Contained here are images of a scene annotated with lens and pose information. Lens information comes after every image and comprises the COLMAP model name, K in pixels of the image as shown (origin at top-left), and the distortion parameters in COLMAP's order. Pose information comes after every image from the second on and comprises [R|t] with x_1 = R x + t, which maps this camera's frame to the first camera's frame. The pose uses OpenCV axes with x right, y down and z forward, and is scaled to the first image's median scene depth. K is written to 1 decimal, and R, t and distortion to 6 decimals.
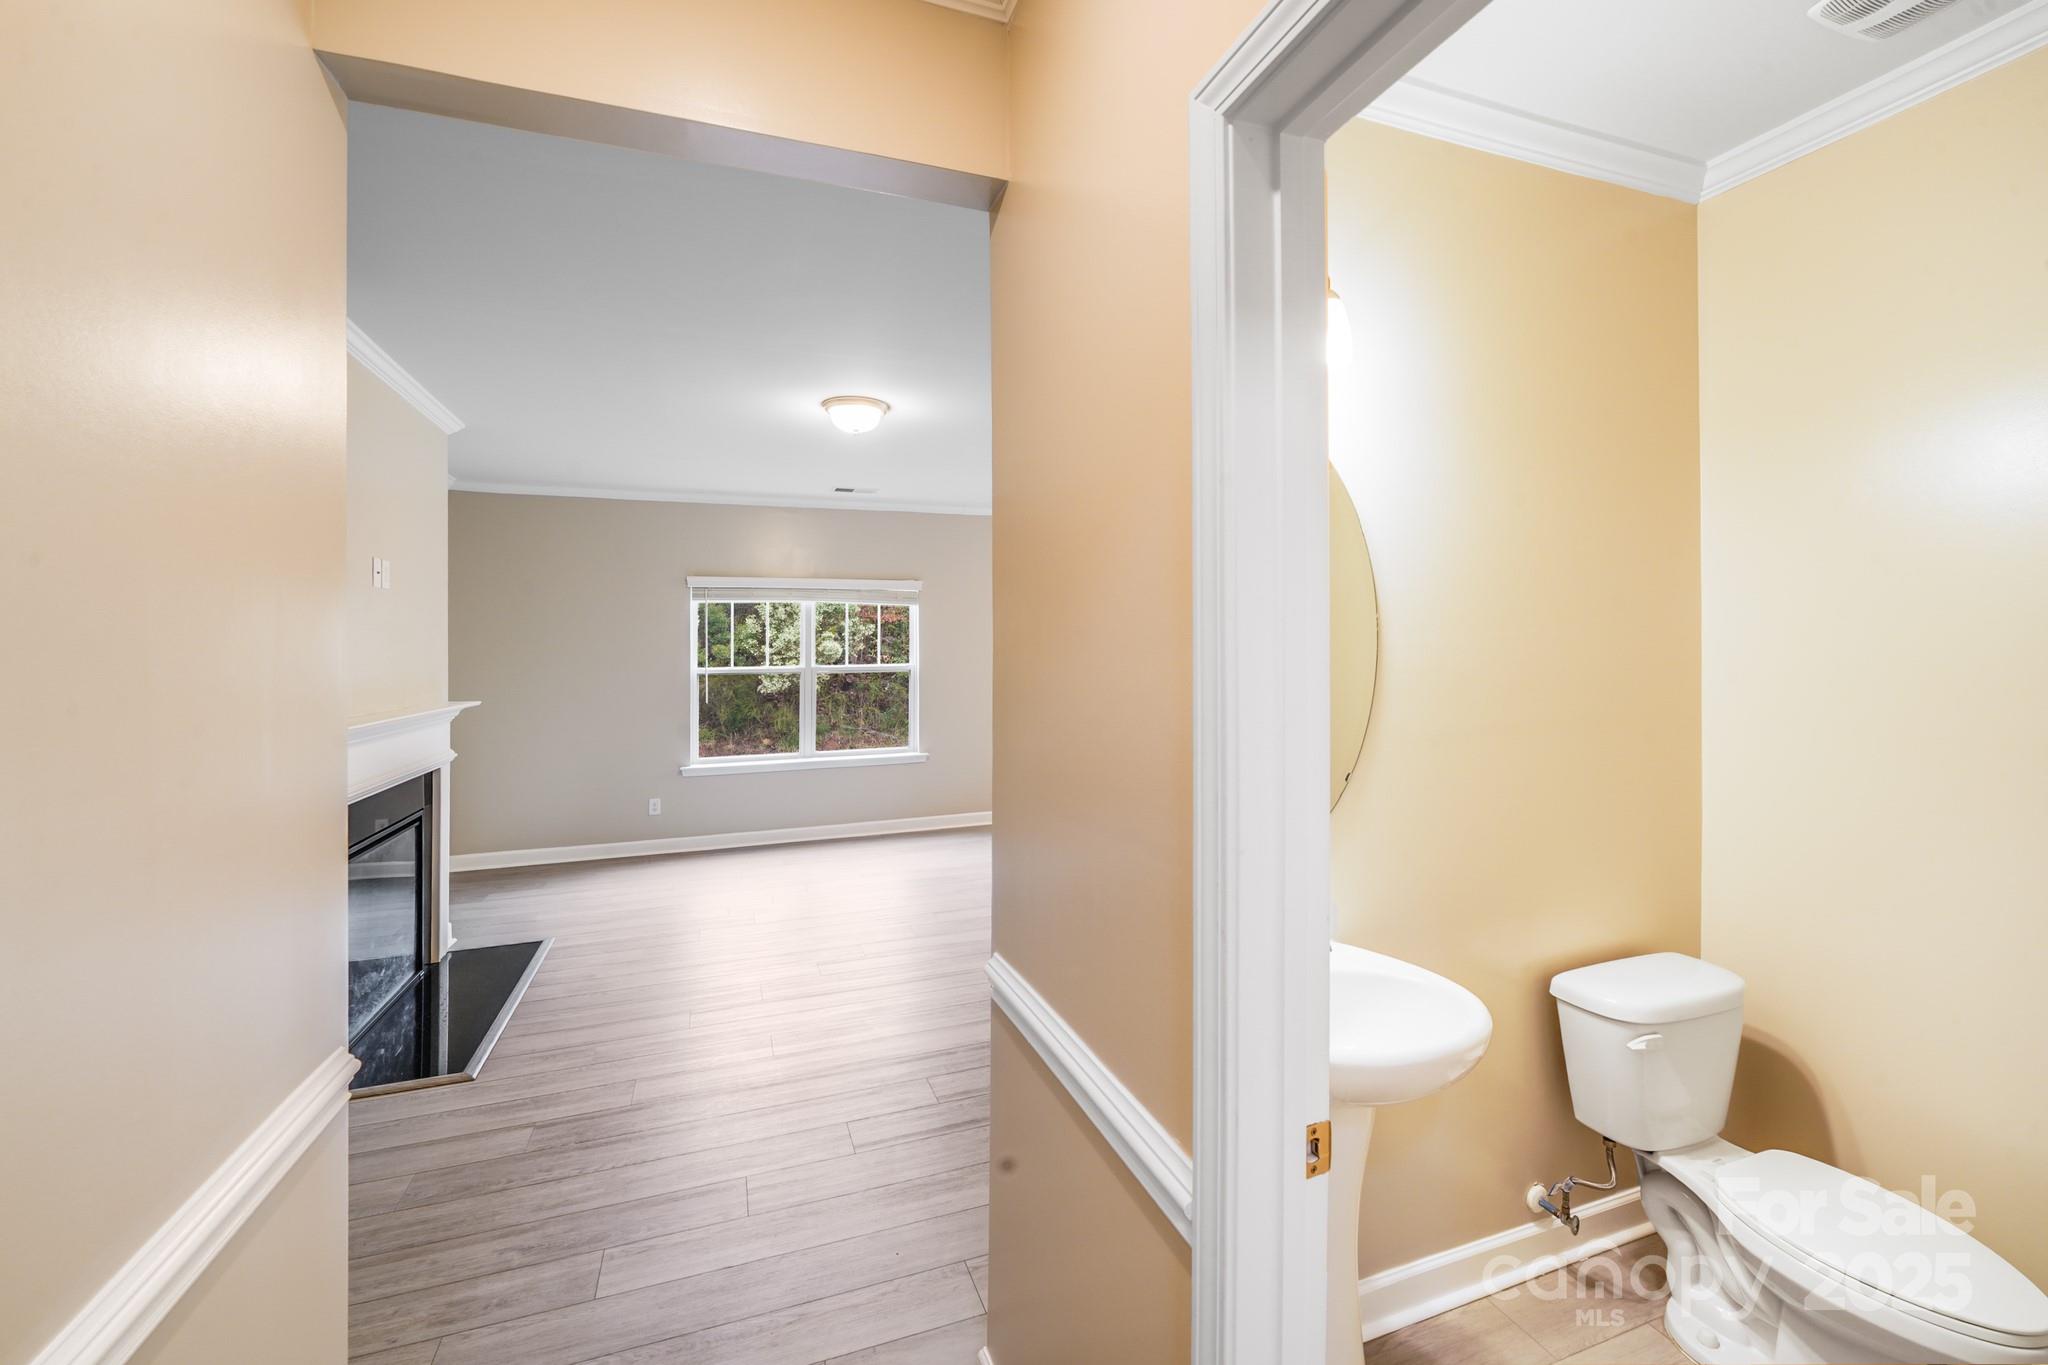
lens RADIAL K [[834.2, 0, 1018.5], [0, 834.2, 693.1], [0, 0, 1]] dist [-0.006904, -0.002372]
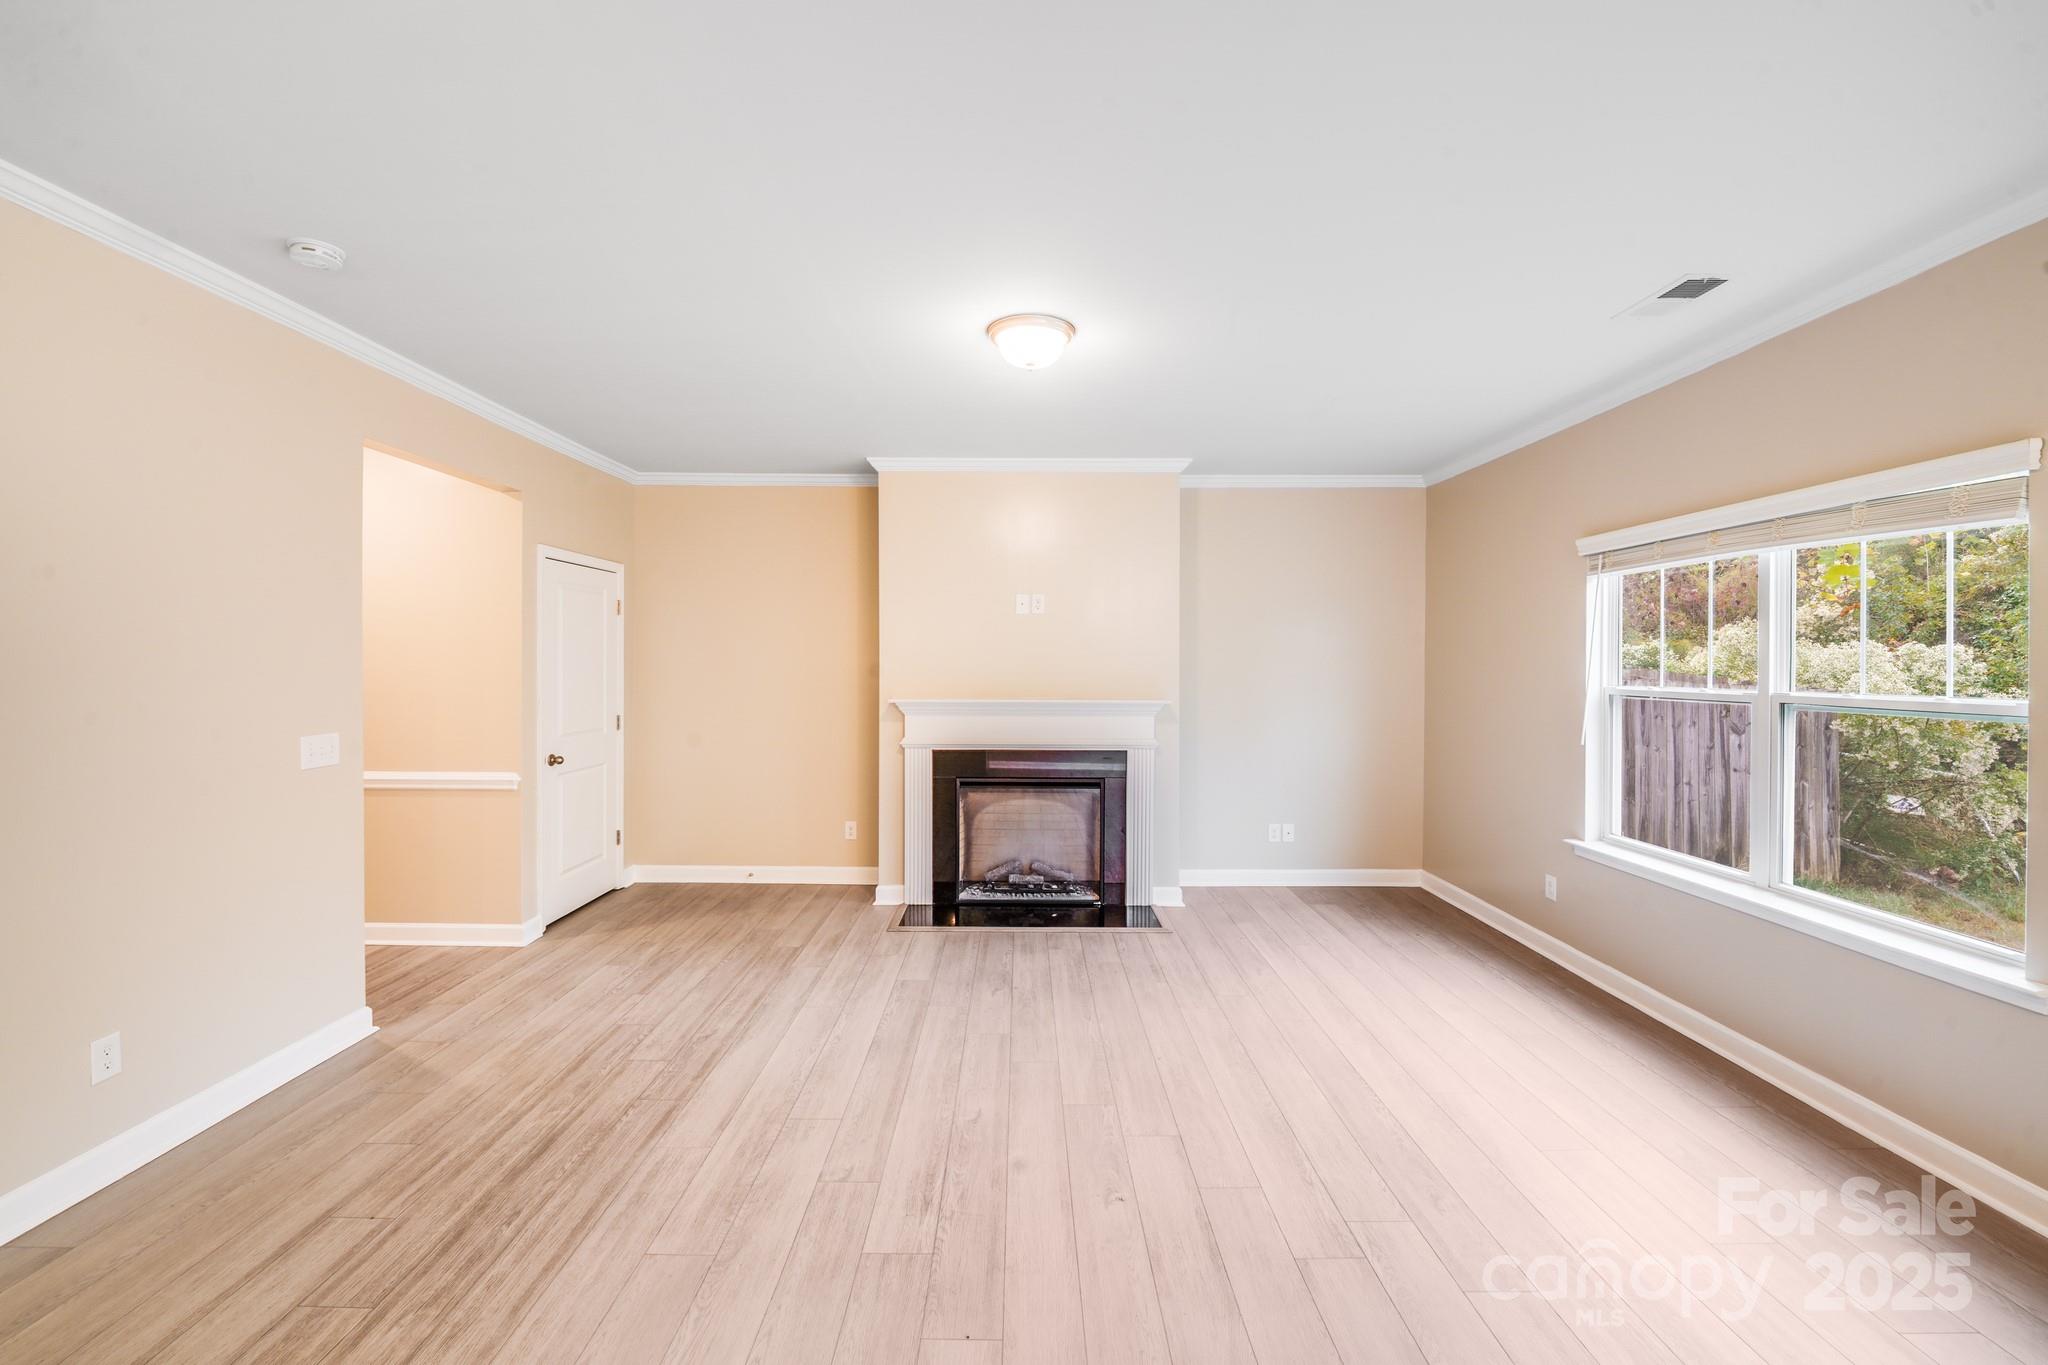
lens RADIAL K [[834.2, 0, 1019.2], [0, 834.2, 663.8], [0, 0, 1]] dist [-0.006904, -0.002372]
pose [[-0.348173, 0.019923, -0.937219, 0.335660], [-0.044350, 0.998305, 0.037698, -0.049305], [0.936381, 0.054691, -0.346699, 0.821754]]
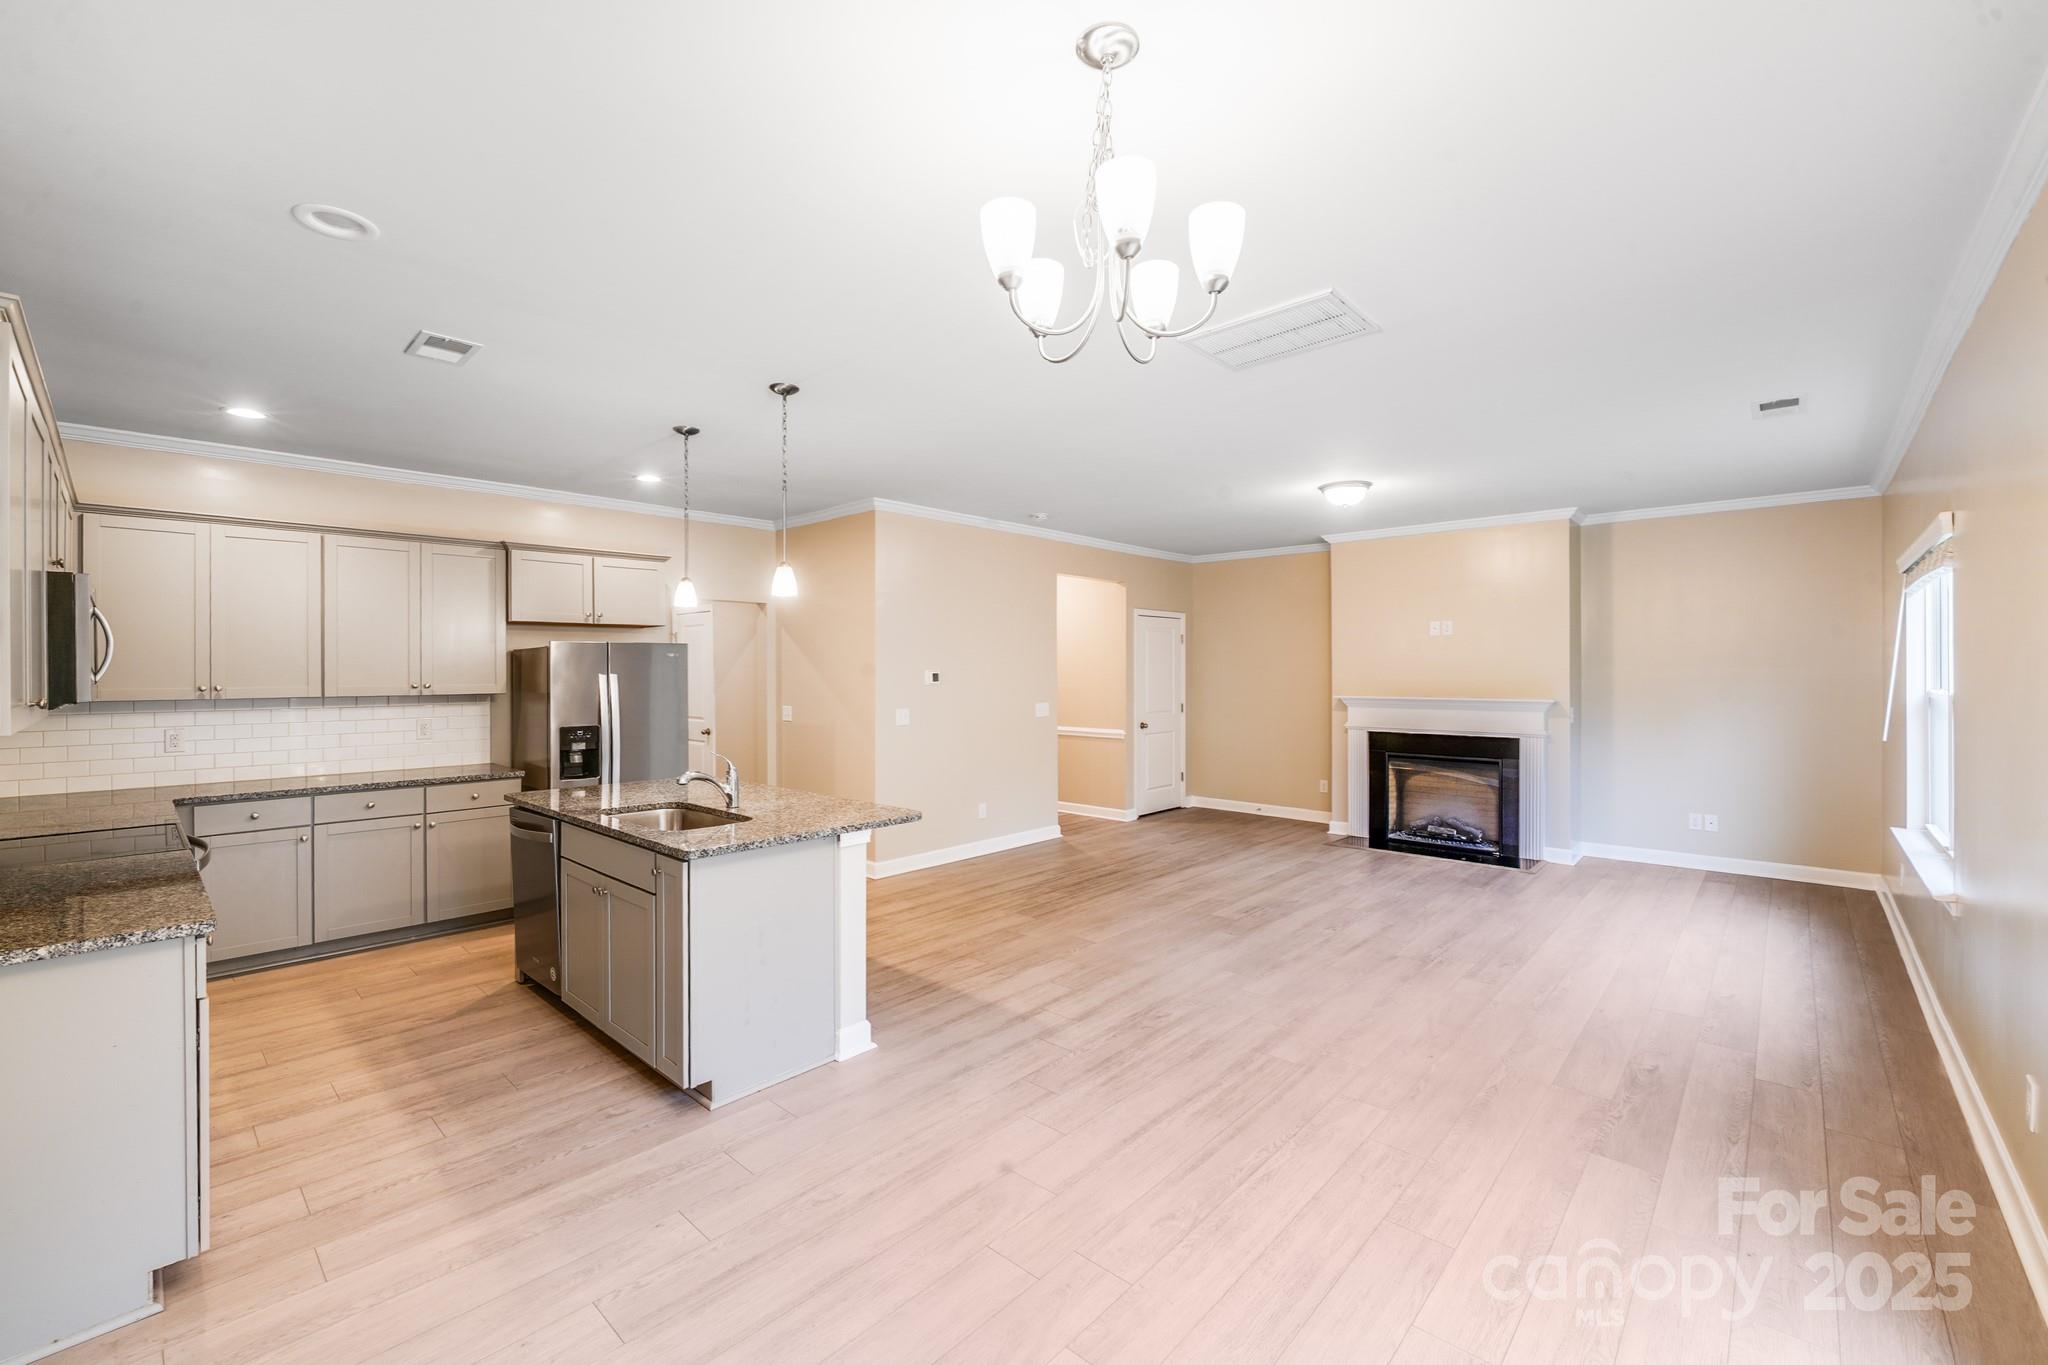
lens RADIAL K [[838.0, 0, 1005.7], [0, 838.0, 669.8], [0, 0, 1]] dist [-0.003897, -0.001597]
pose [[-0.895742, 0.021722, -0.444043, 0.588400], [-0.002737, 0.998517, 0.054366, -0.081458], [0.444566, 0.049913, -0.894355, 1.293840]]
